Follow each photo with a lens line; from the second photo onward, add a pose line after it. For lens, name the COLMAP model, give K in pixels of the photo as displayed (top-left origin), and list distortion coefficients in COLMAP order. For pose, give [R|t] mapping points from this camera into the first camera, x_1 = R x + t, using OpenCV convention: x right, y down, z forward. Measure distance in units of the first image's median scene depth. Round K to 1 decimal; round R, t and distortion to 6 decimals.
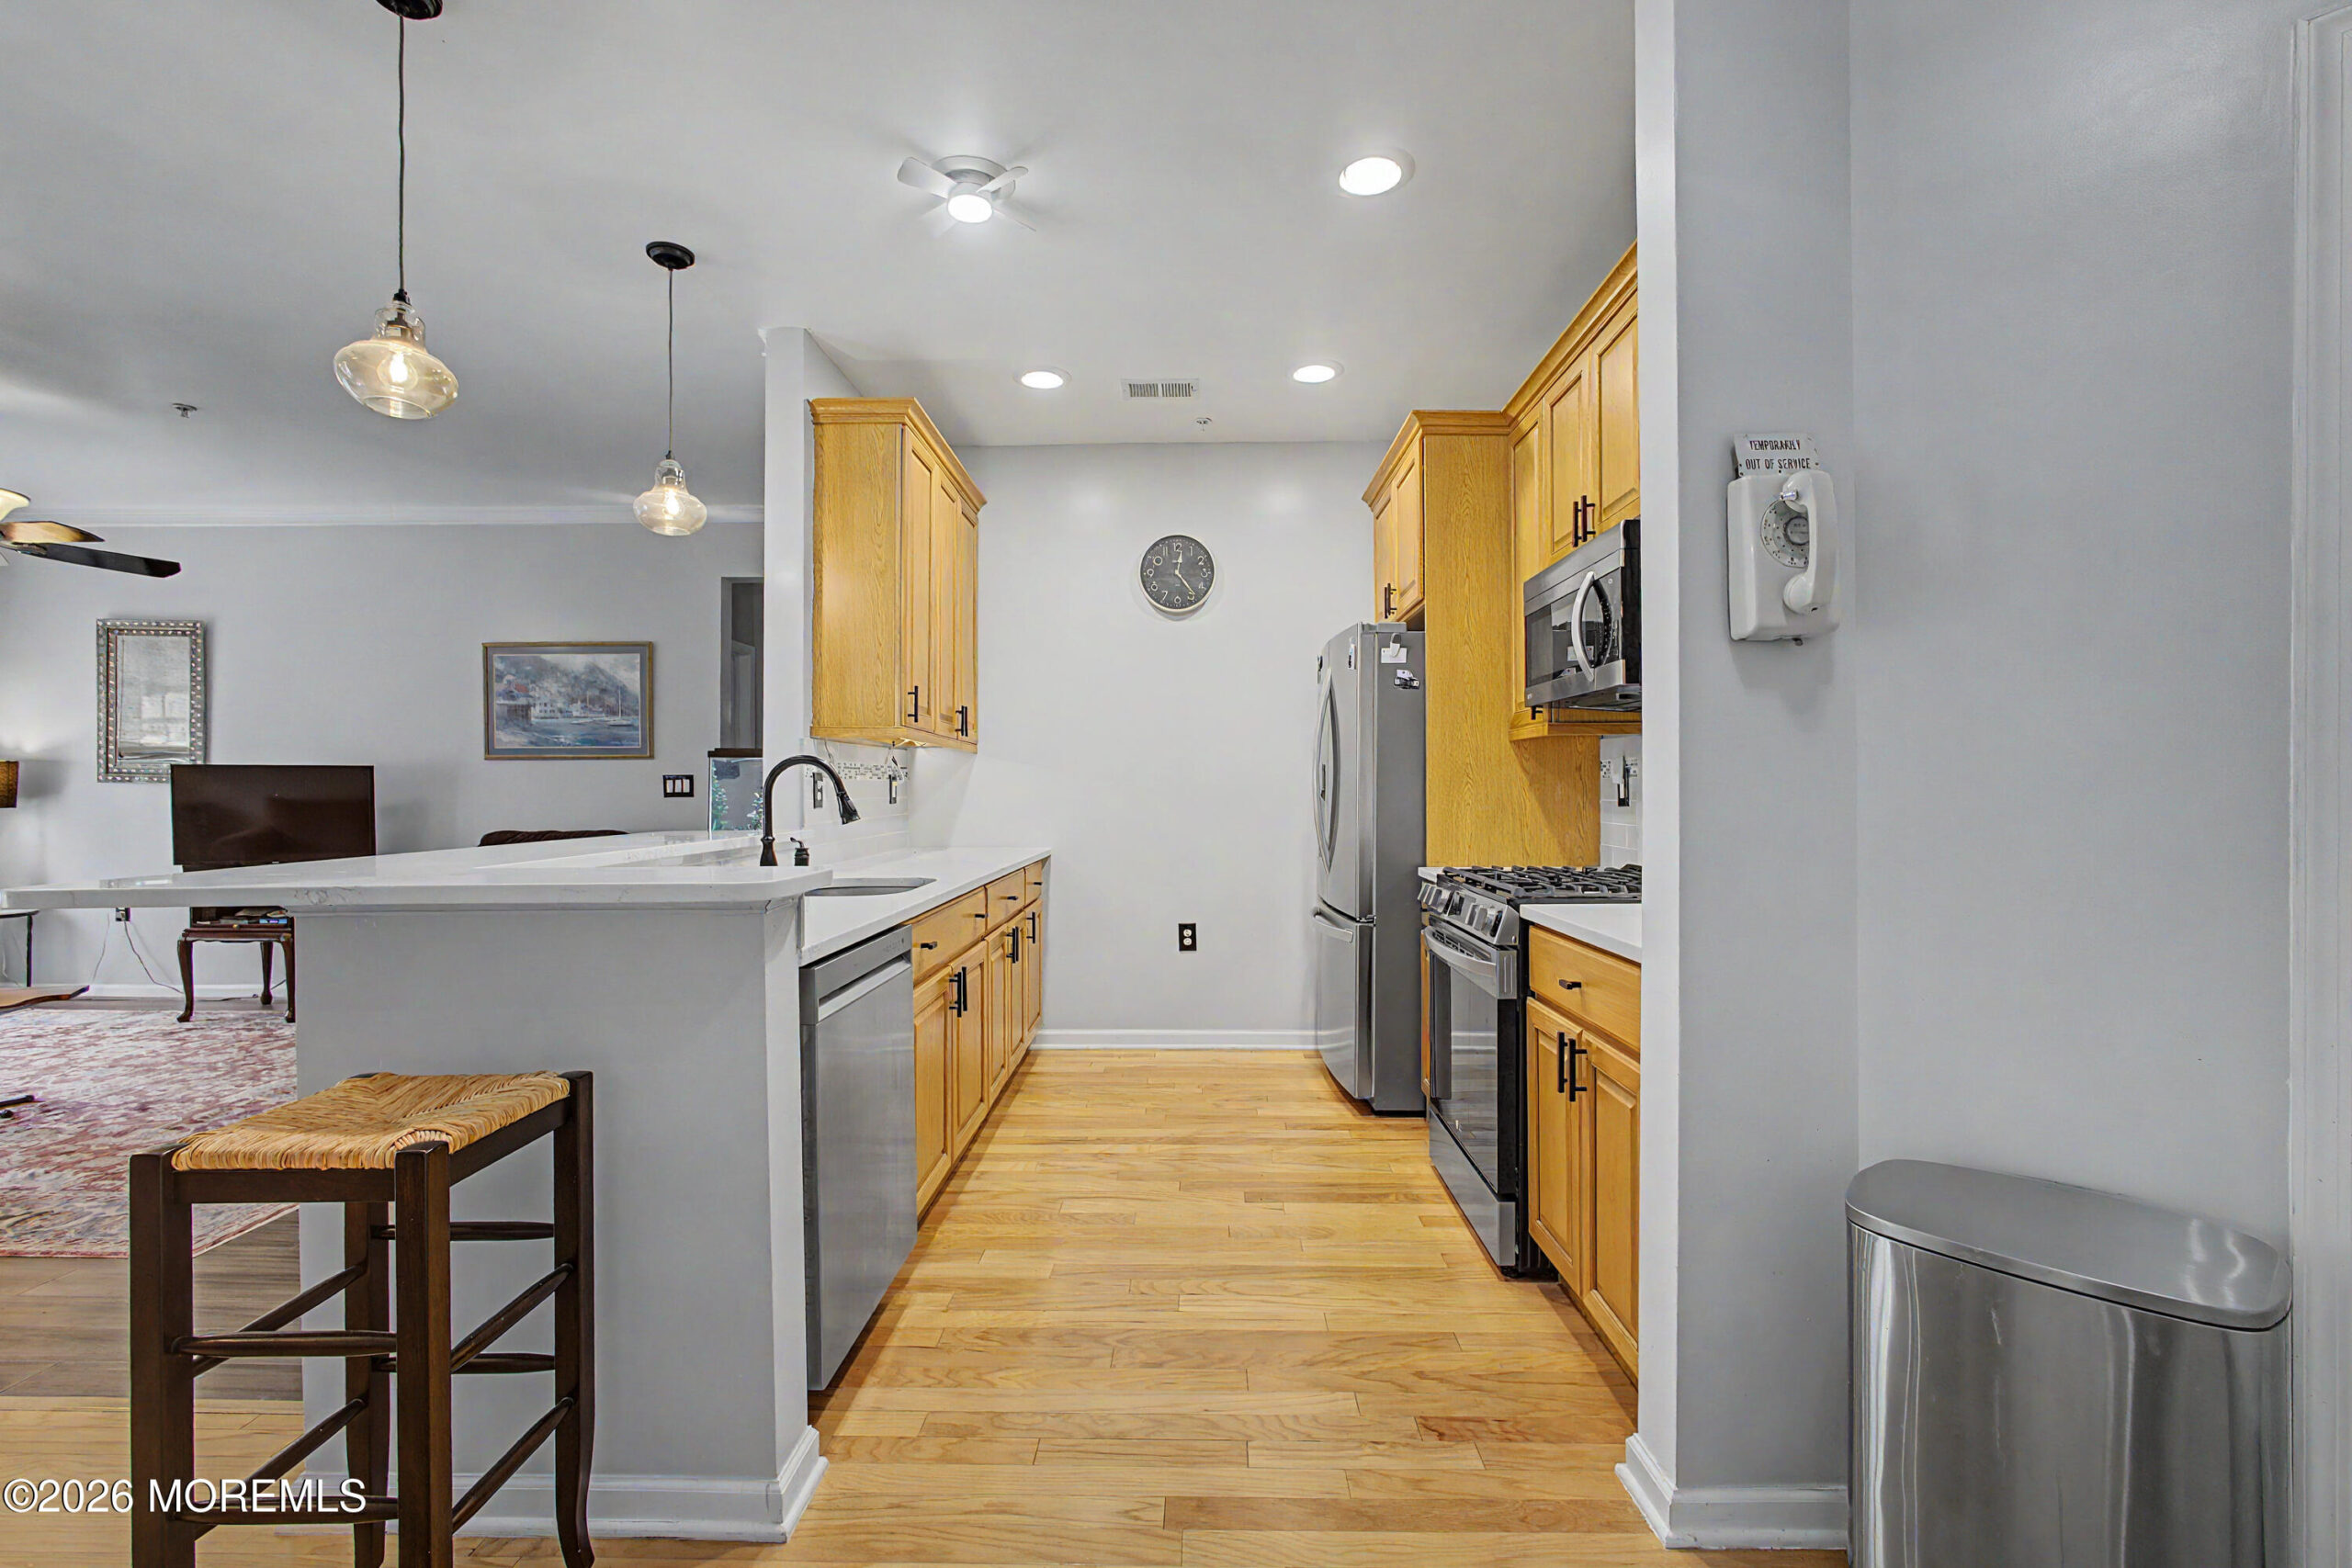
lens RADIAL K [[1006.9, 0, 1182.5], [0, 1006.9, 793.3], [0, 0, 1]] dist [-0.016409, 0.005817]
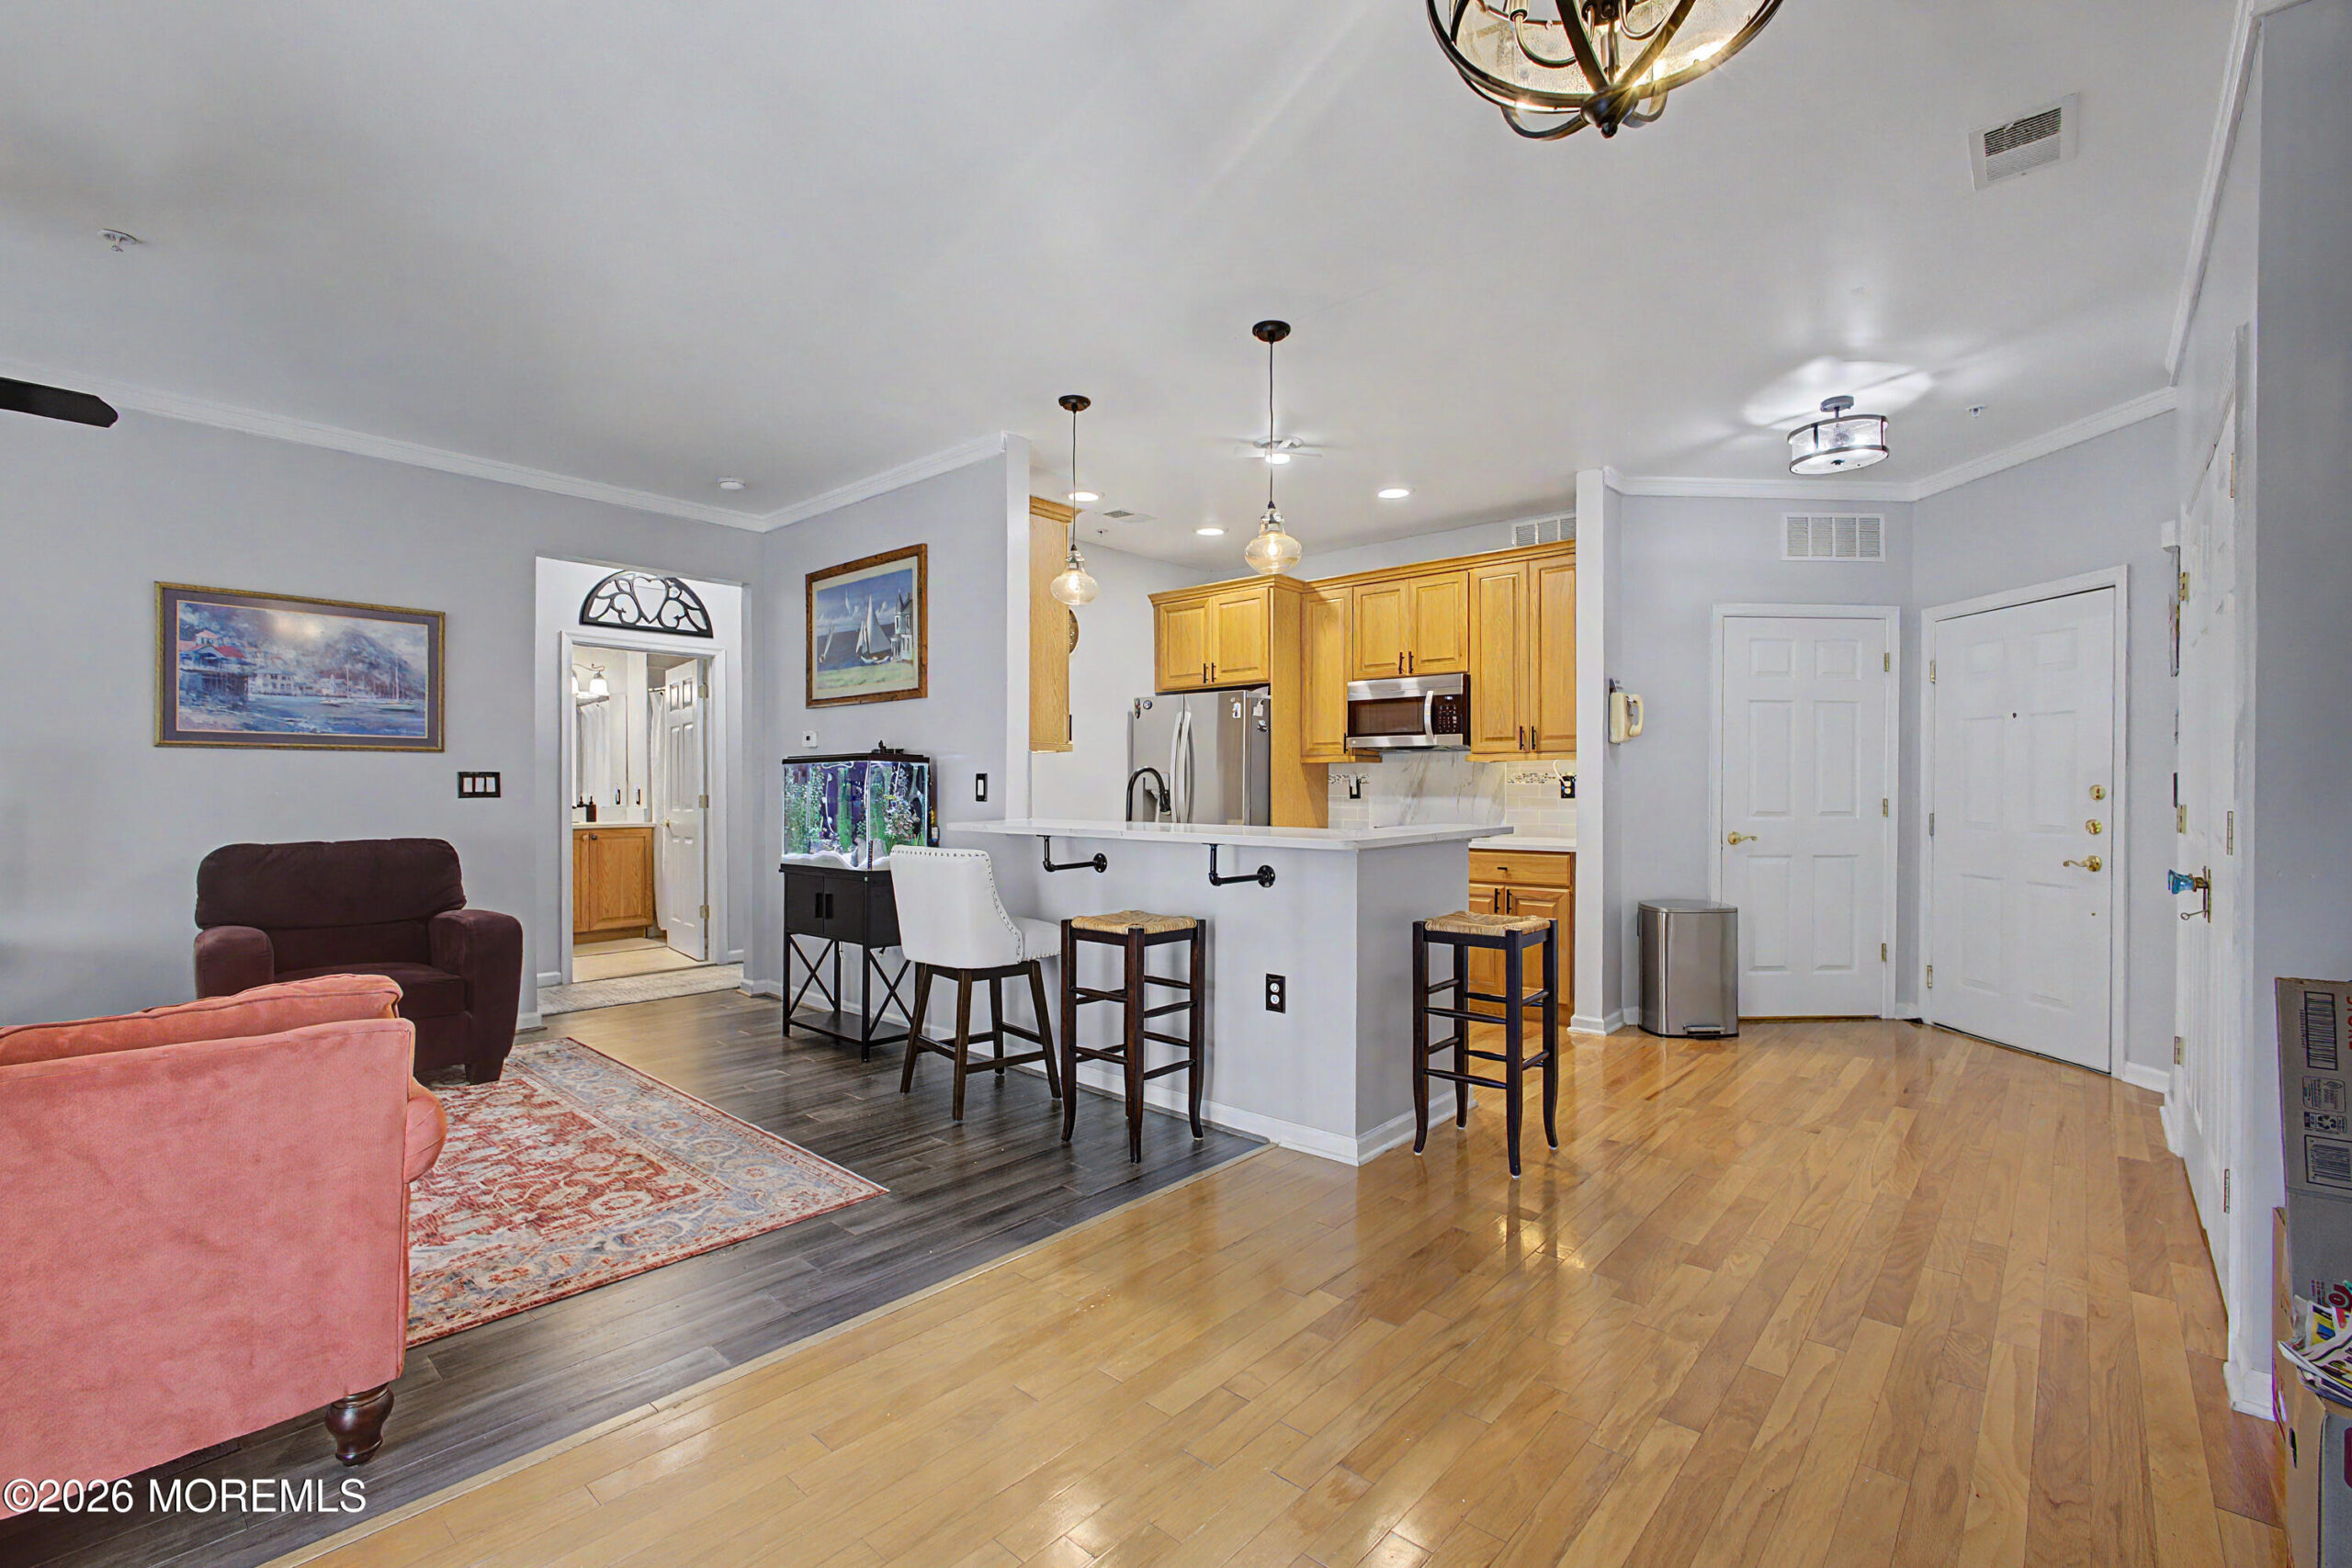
lens RADIAL K [[1006.9, 0, 1182.7], [0, 1006.9, 790.7], [0, 0, 1]] dist [-0.016409, 0.005817]
pose [[0.650048, 0.000414, 0.759893, -1.075347], [0.001896, 0.999996, -0.002167, 0.001126], [-0.759891, 0.002849, 0.650045, -0.014454]]
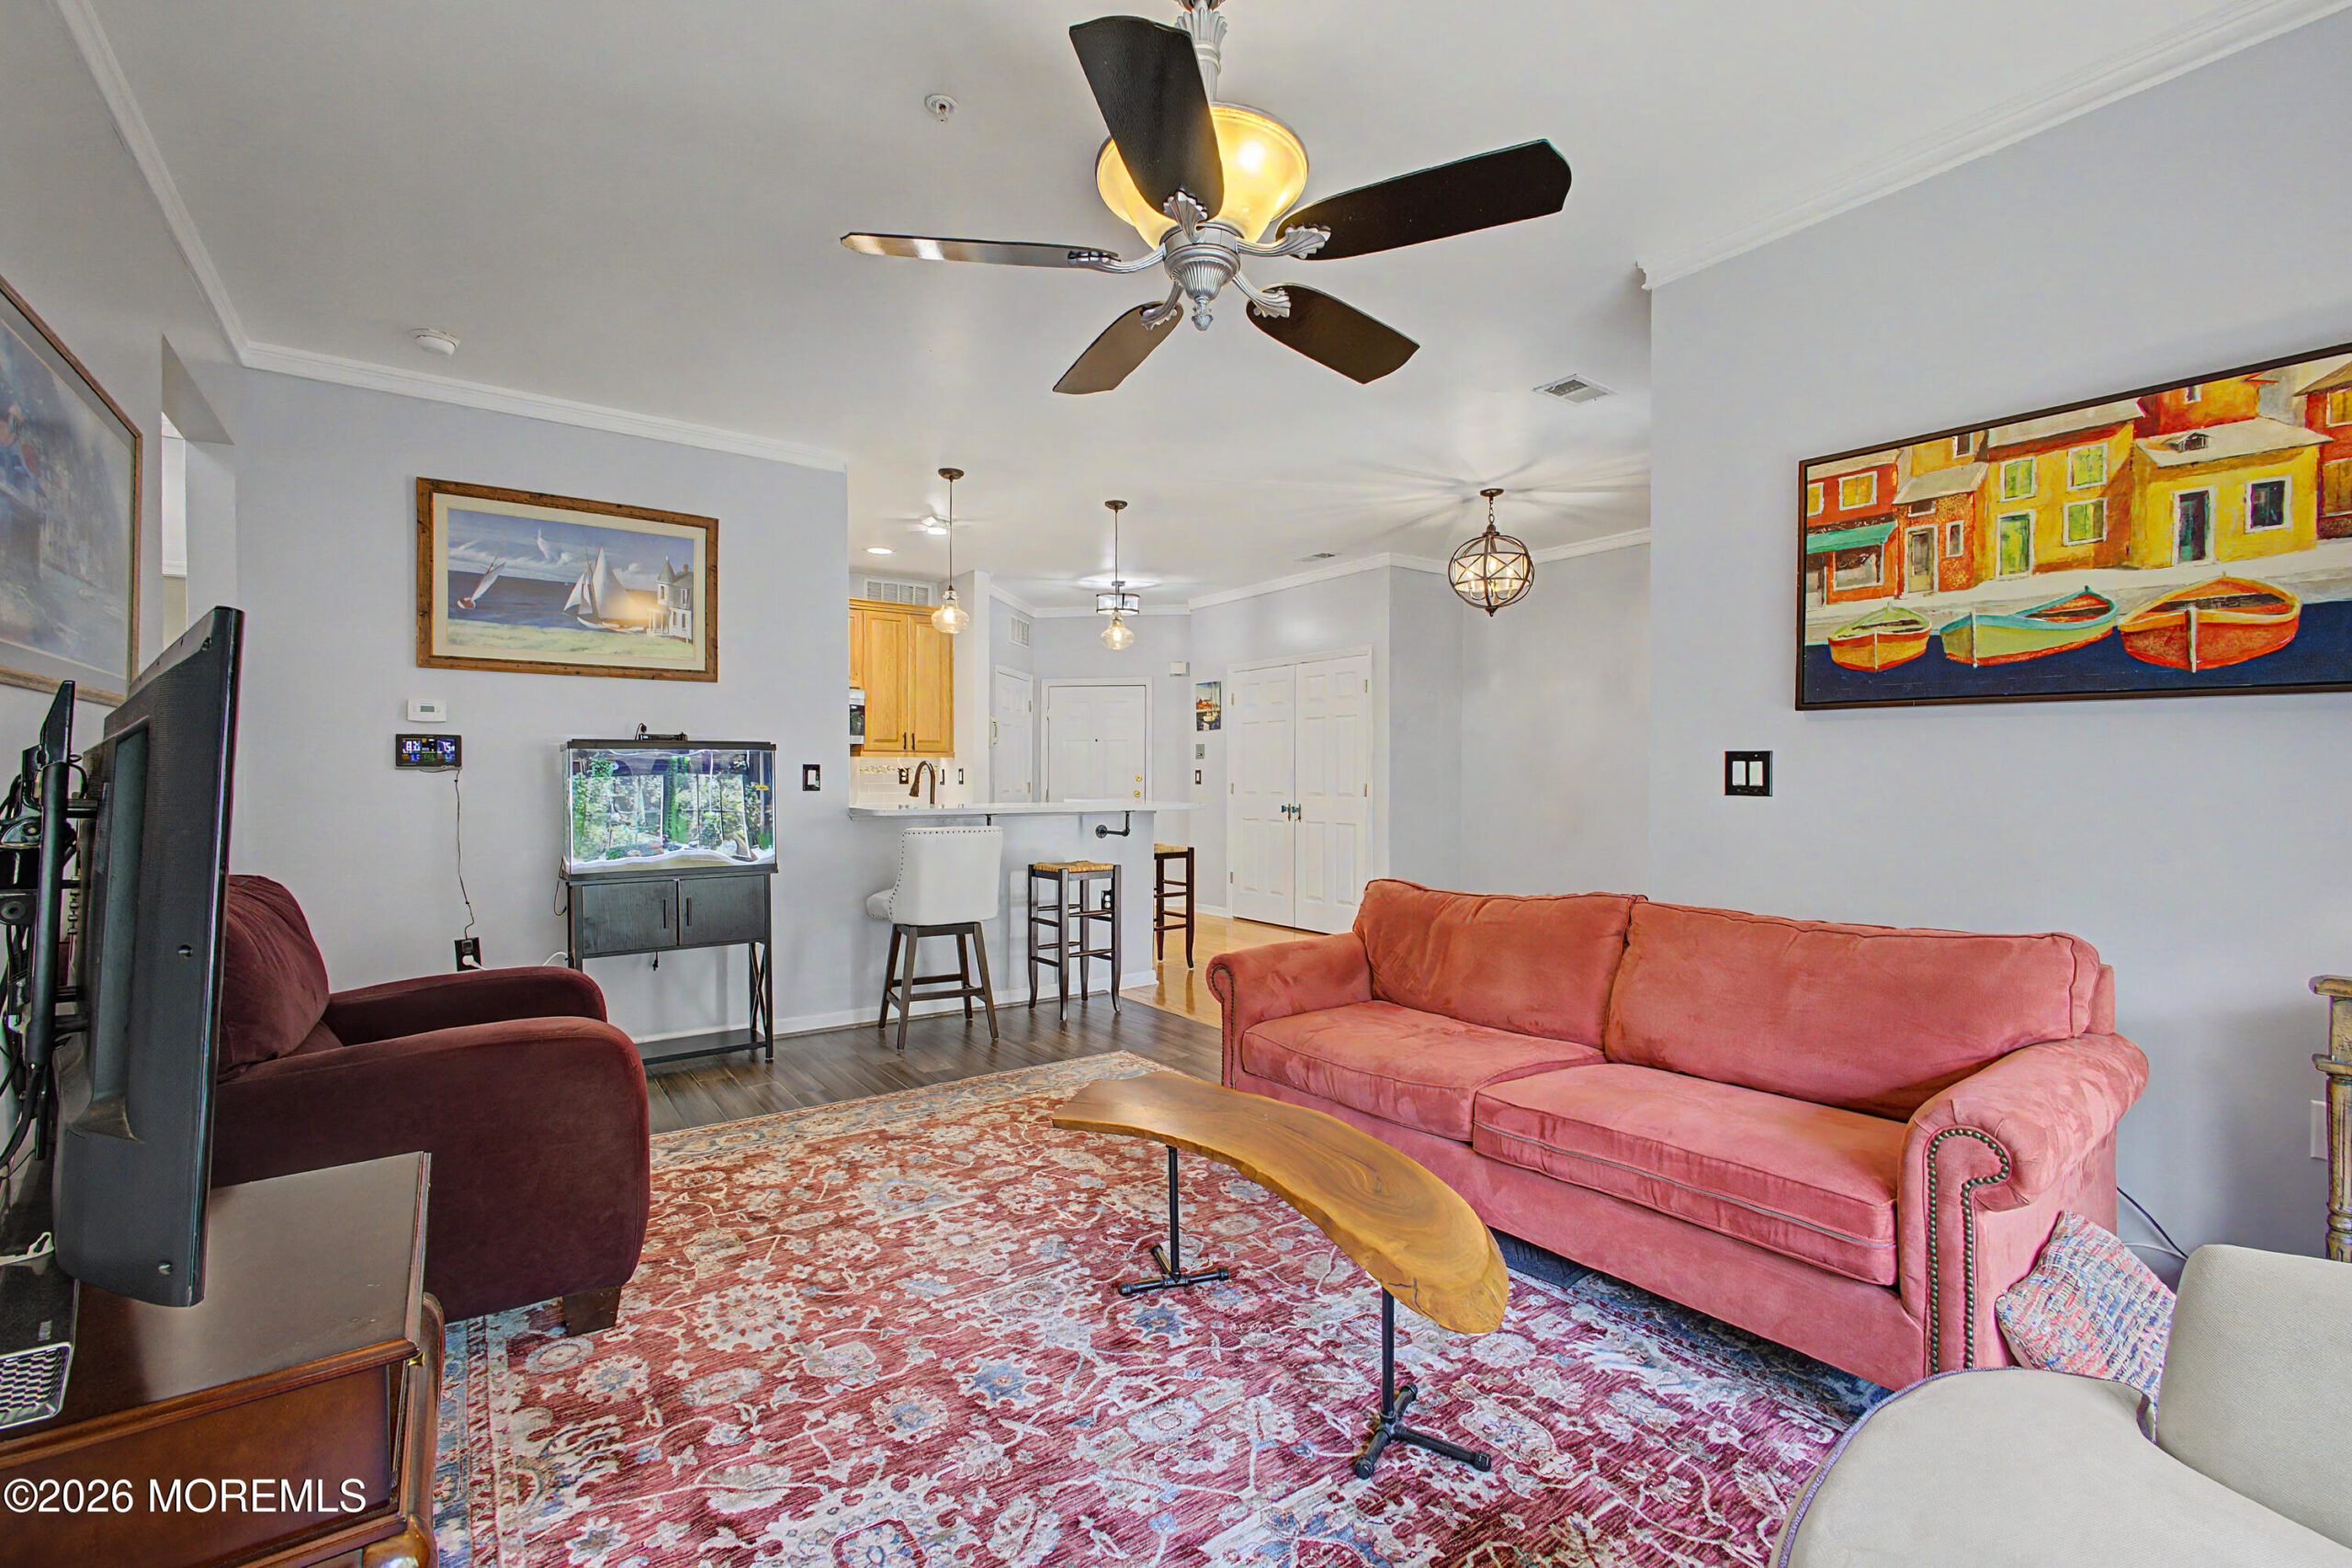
lens RADIAL K [[1026.2, 0, 1176.7], [0, 1026.2, 770.1], [0, 0, 1]] dist [-0.011995, 0.004150]
pose [[-0.595918, 0.008525, 0.803000, -1.596207], [0.007440, 0.999959, -0.005094, -0.004847], [-0.803011, 0.002939, -0.595957, 1.277219]]
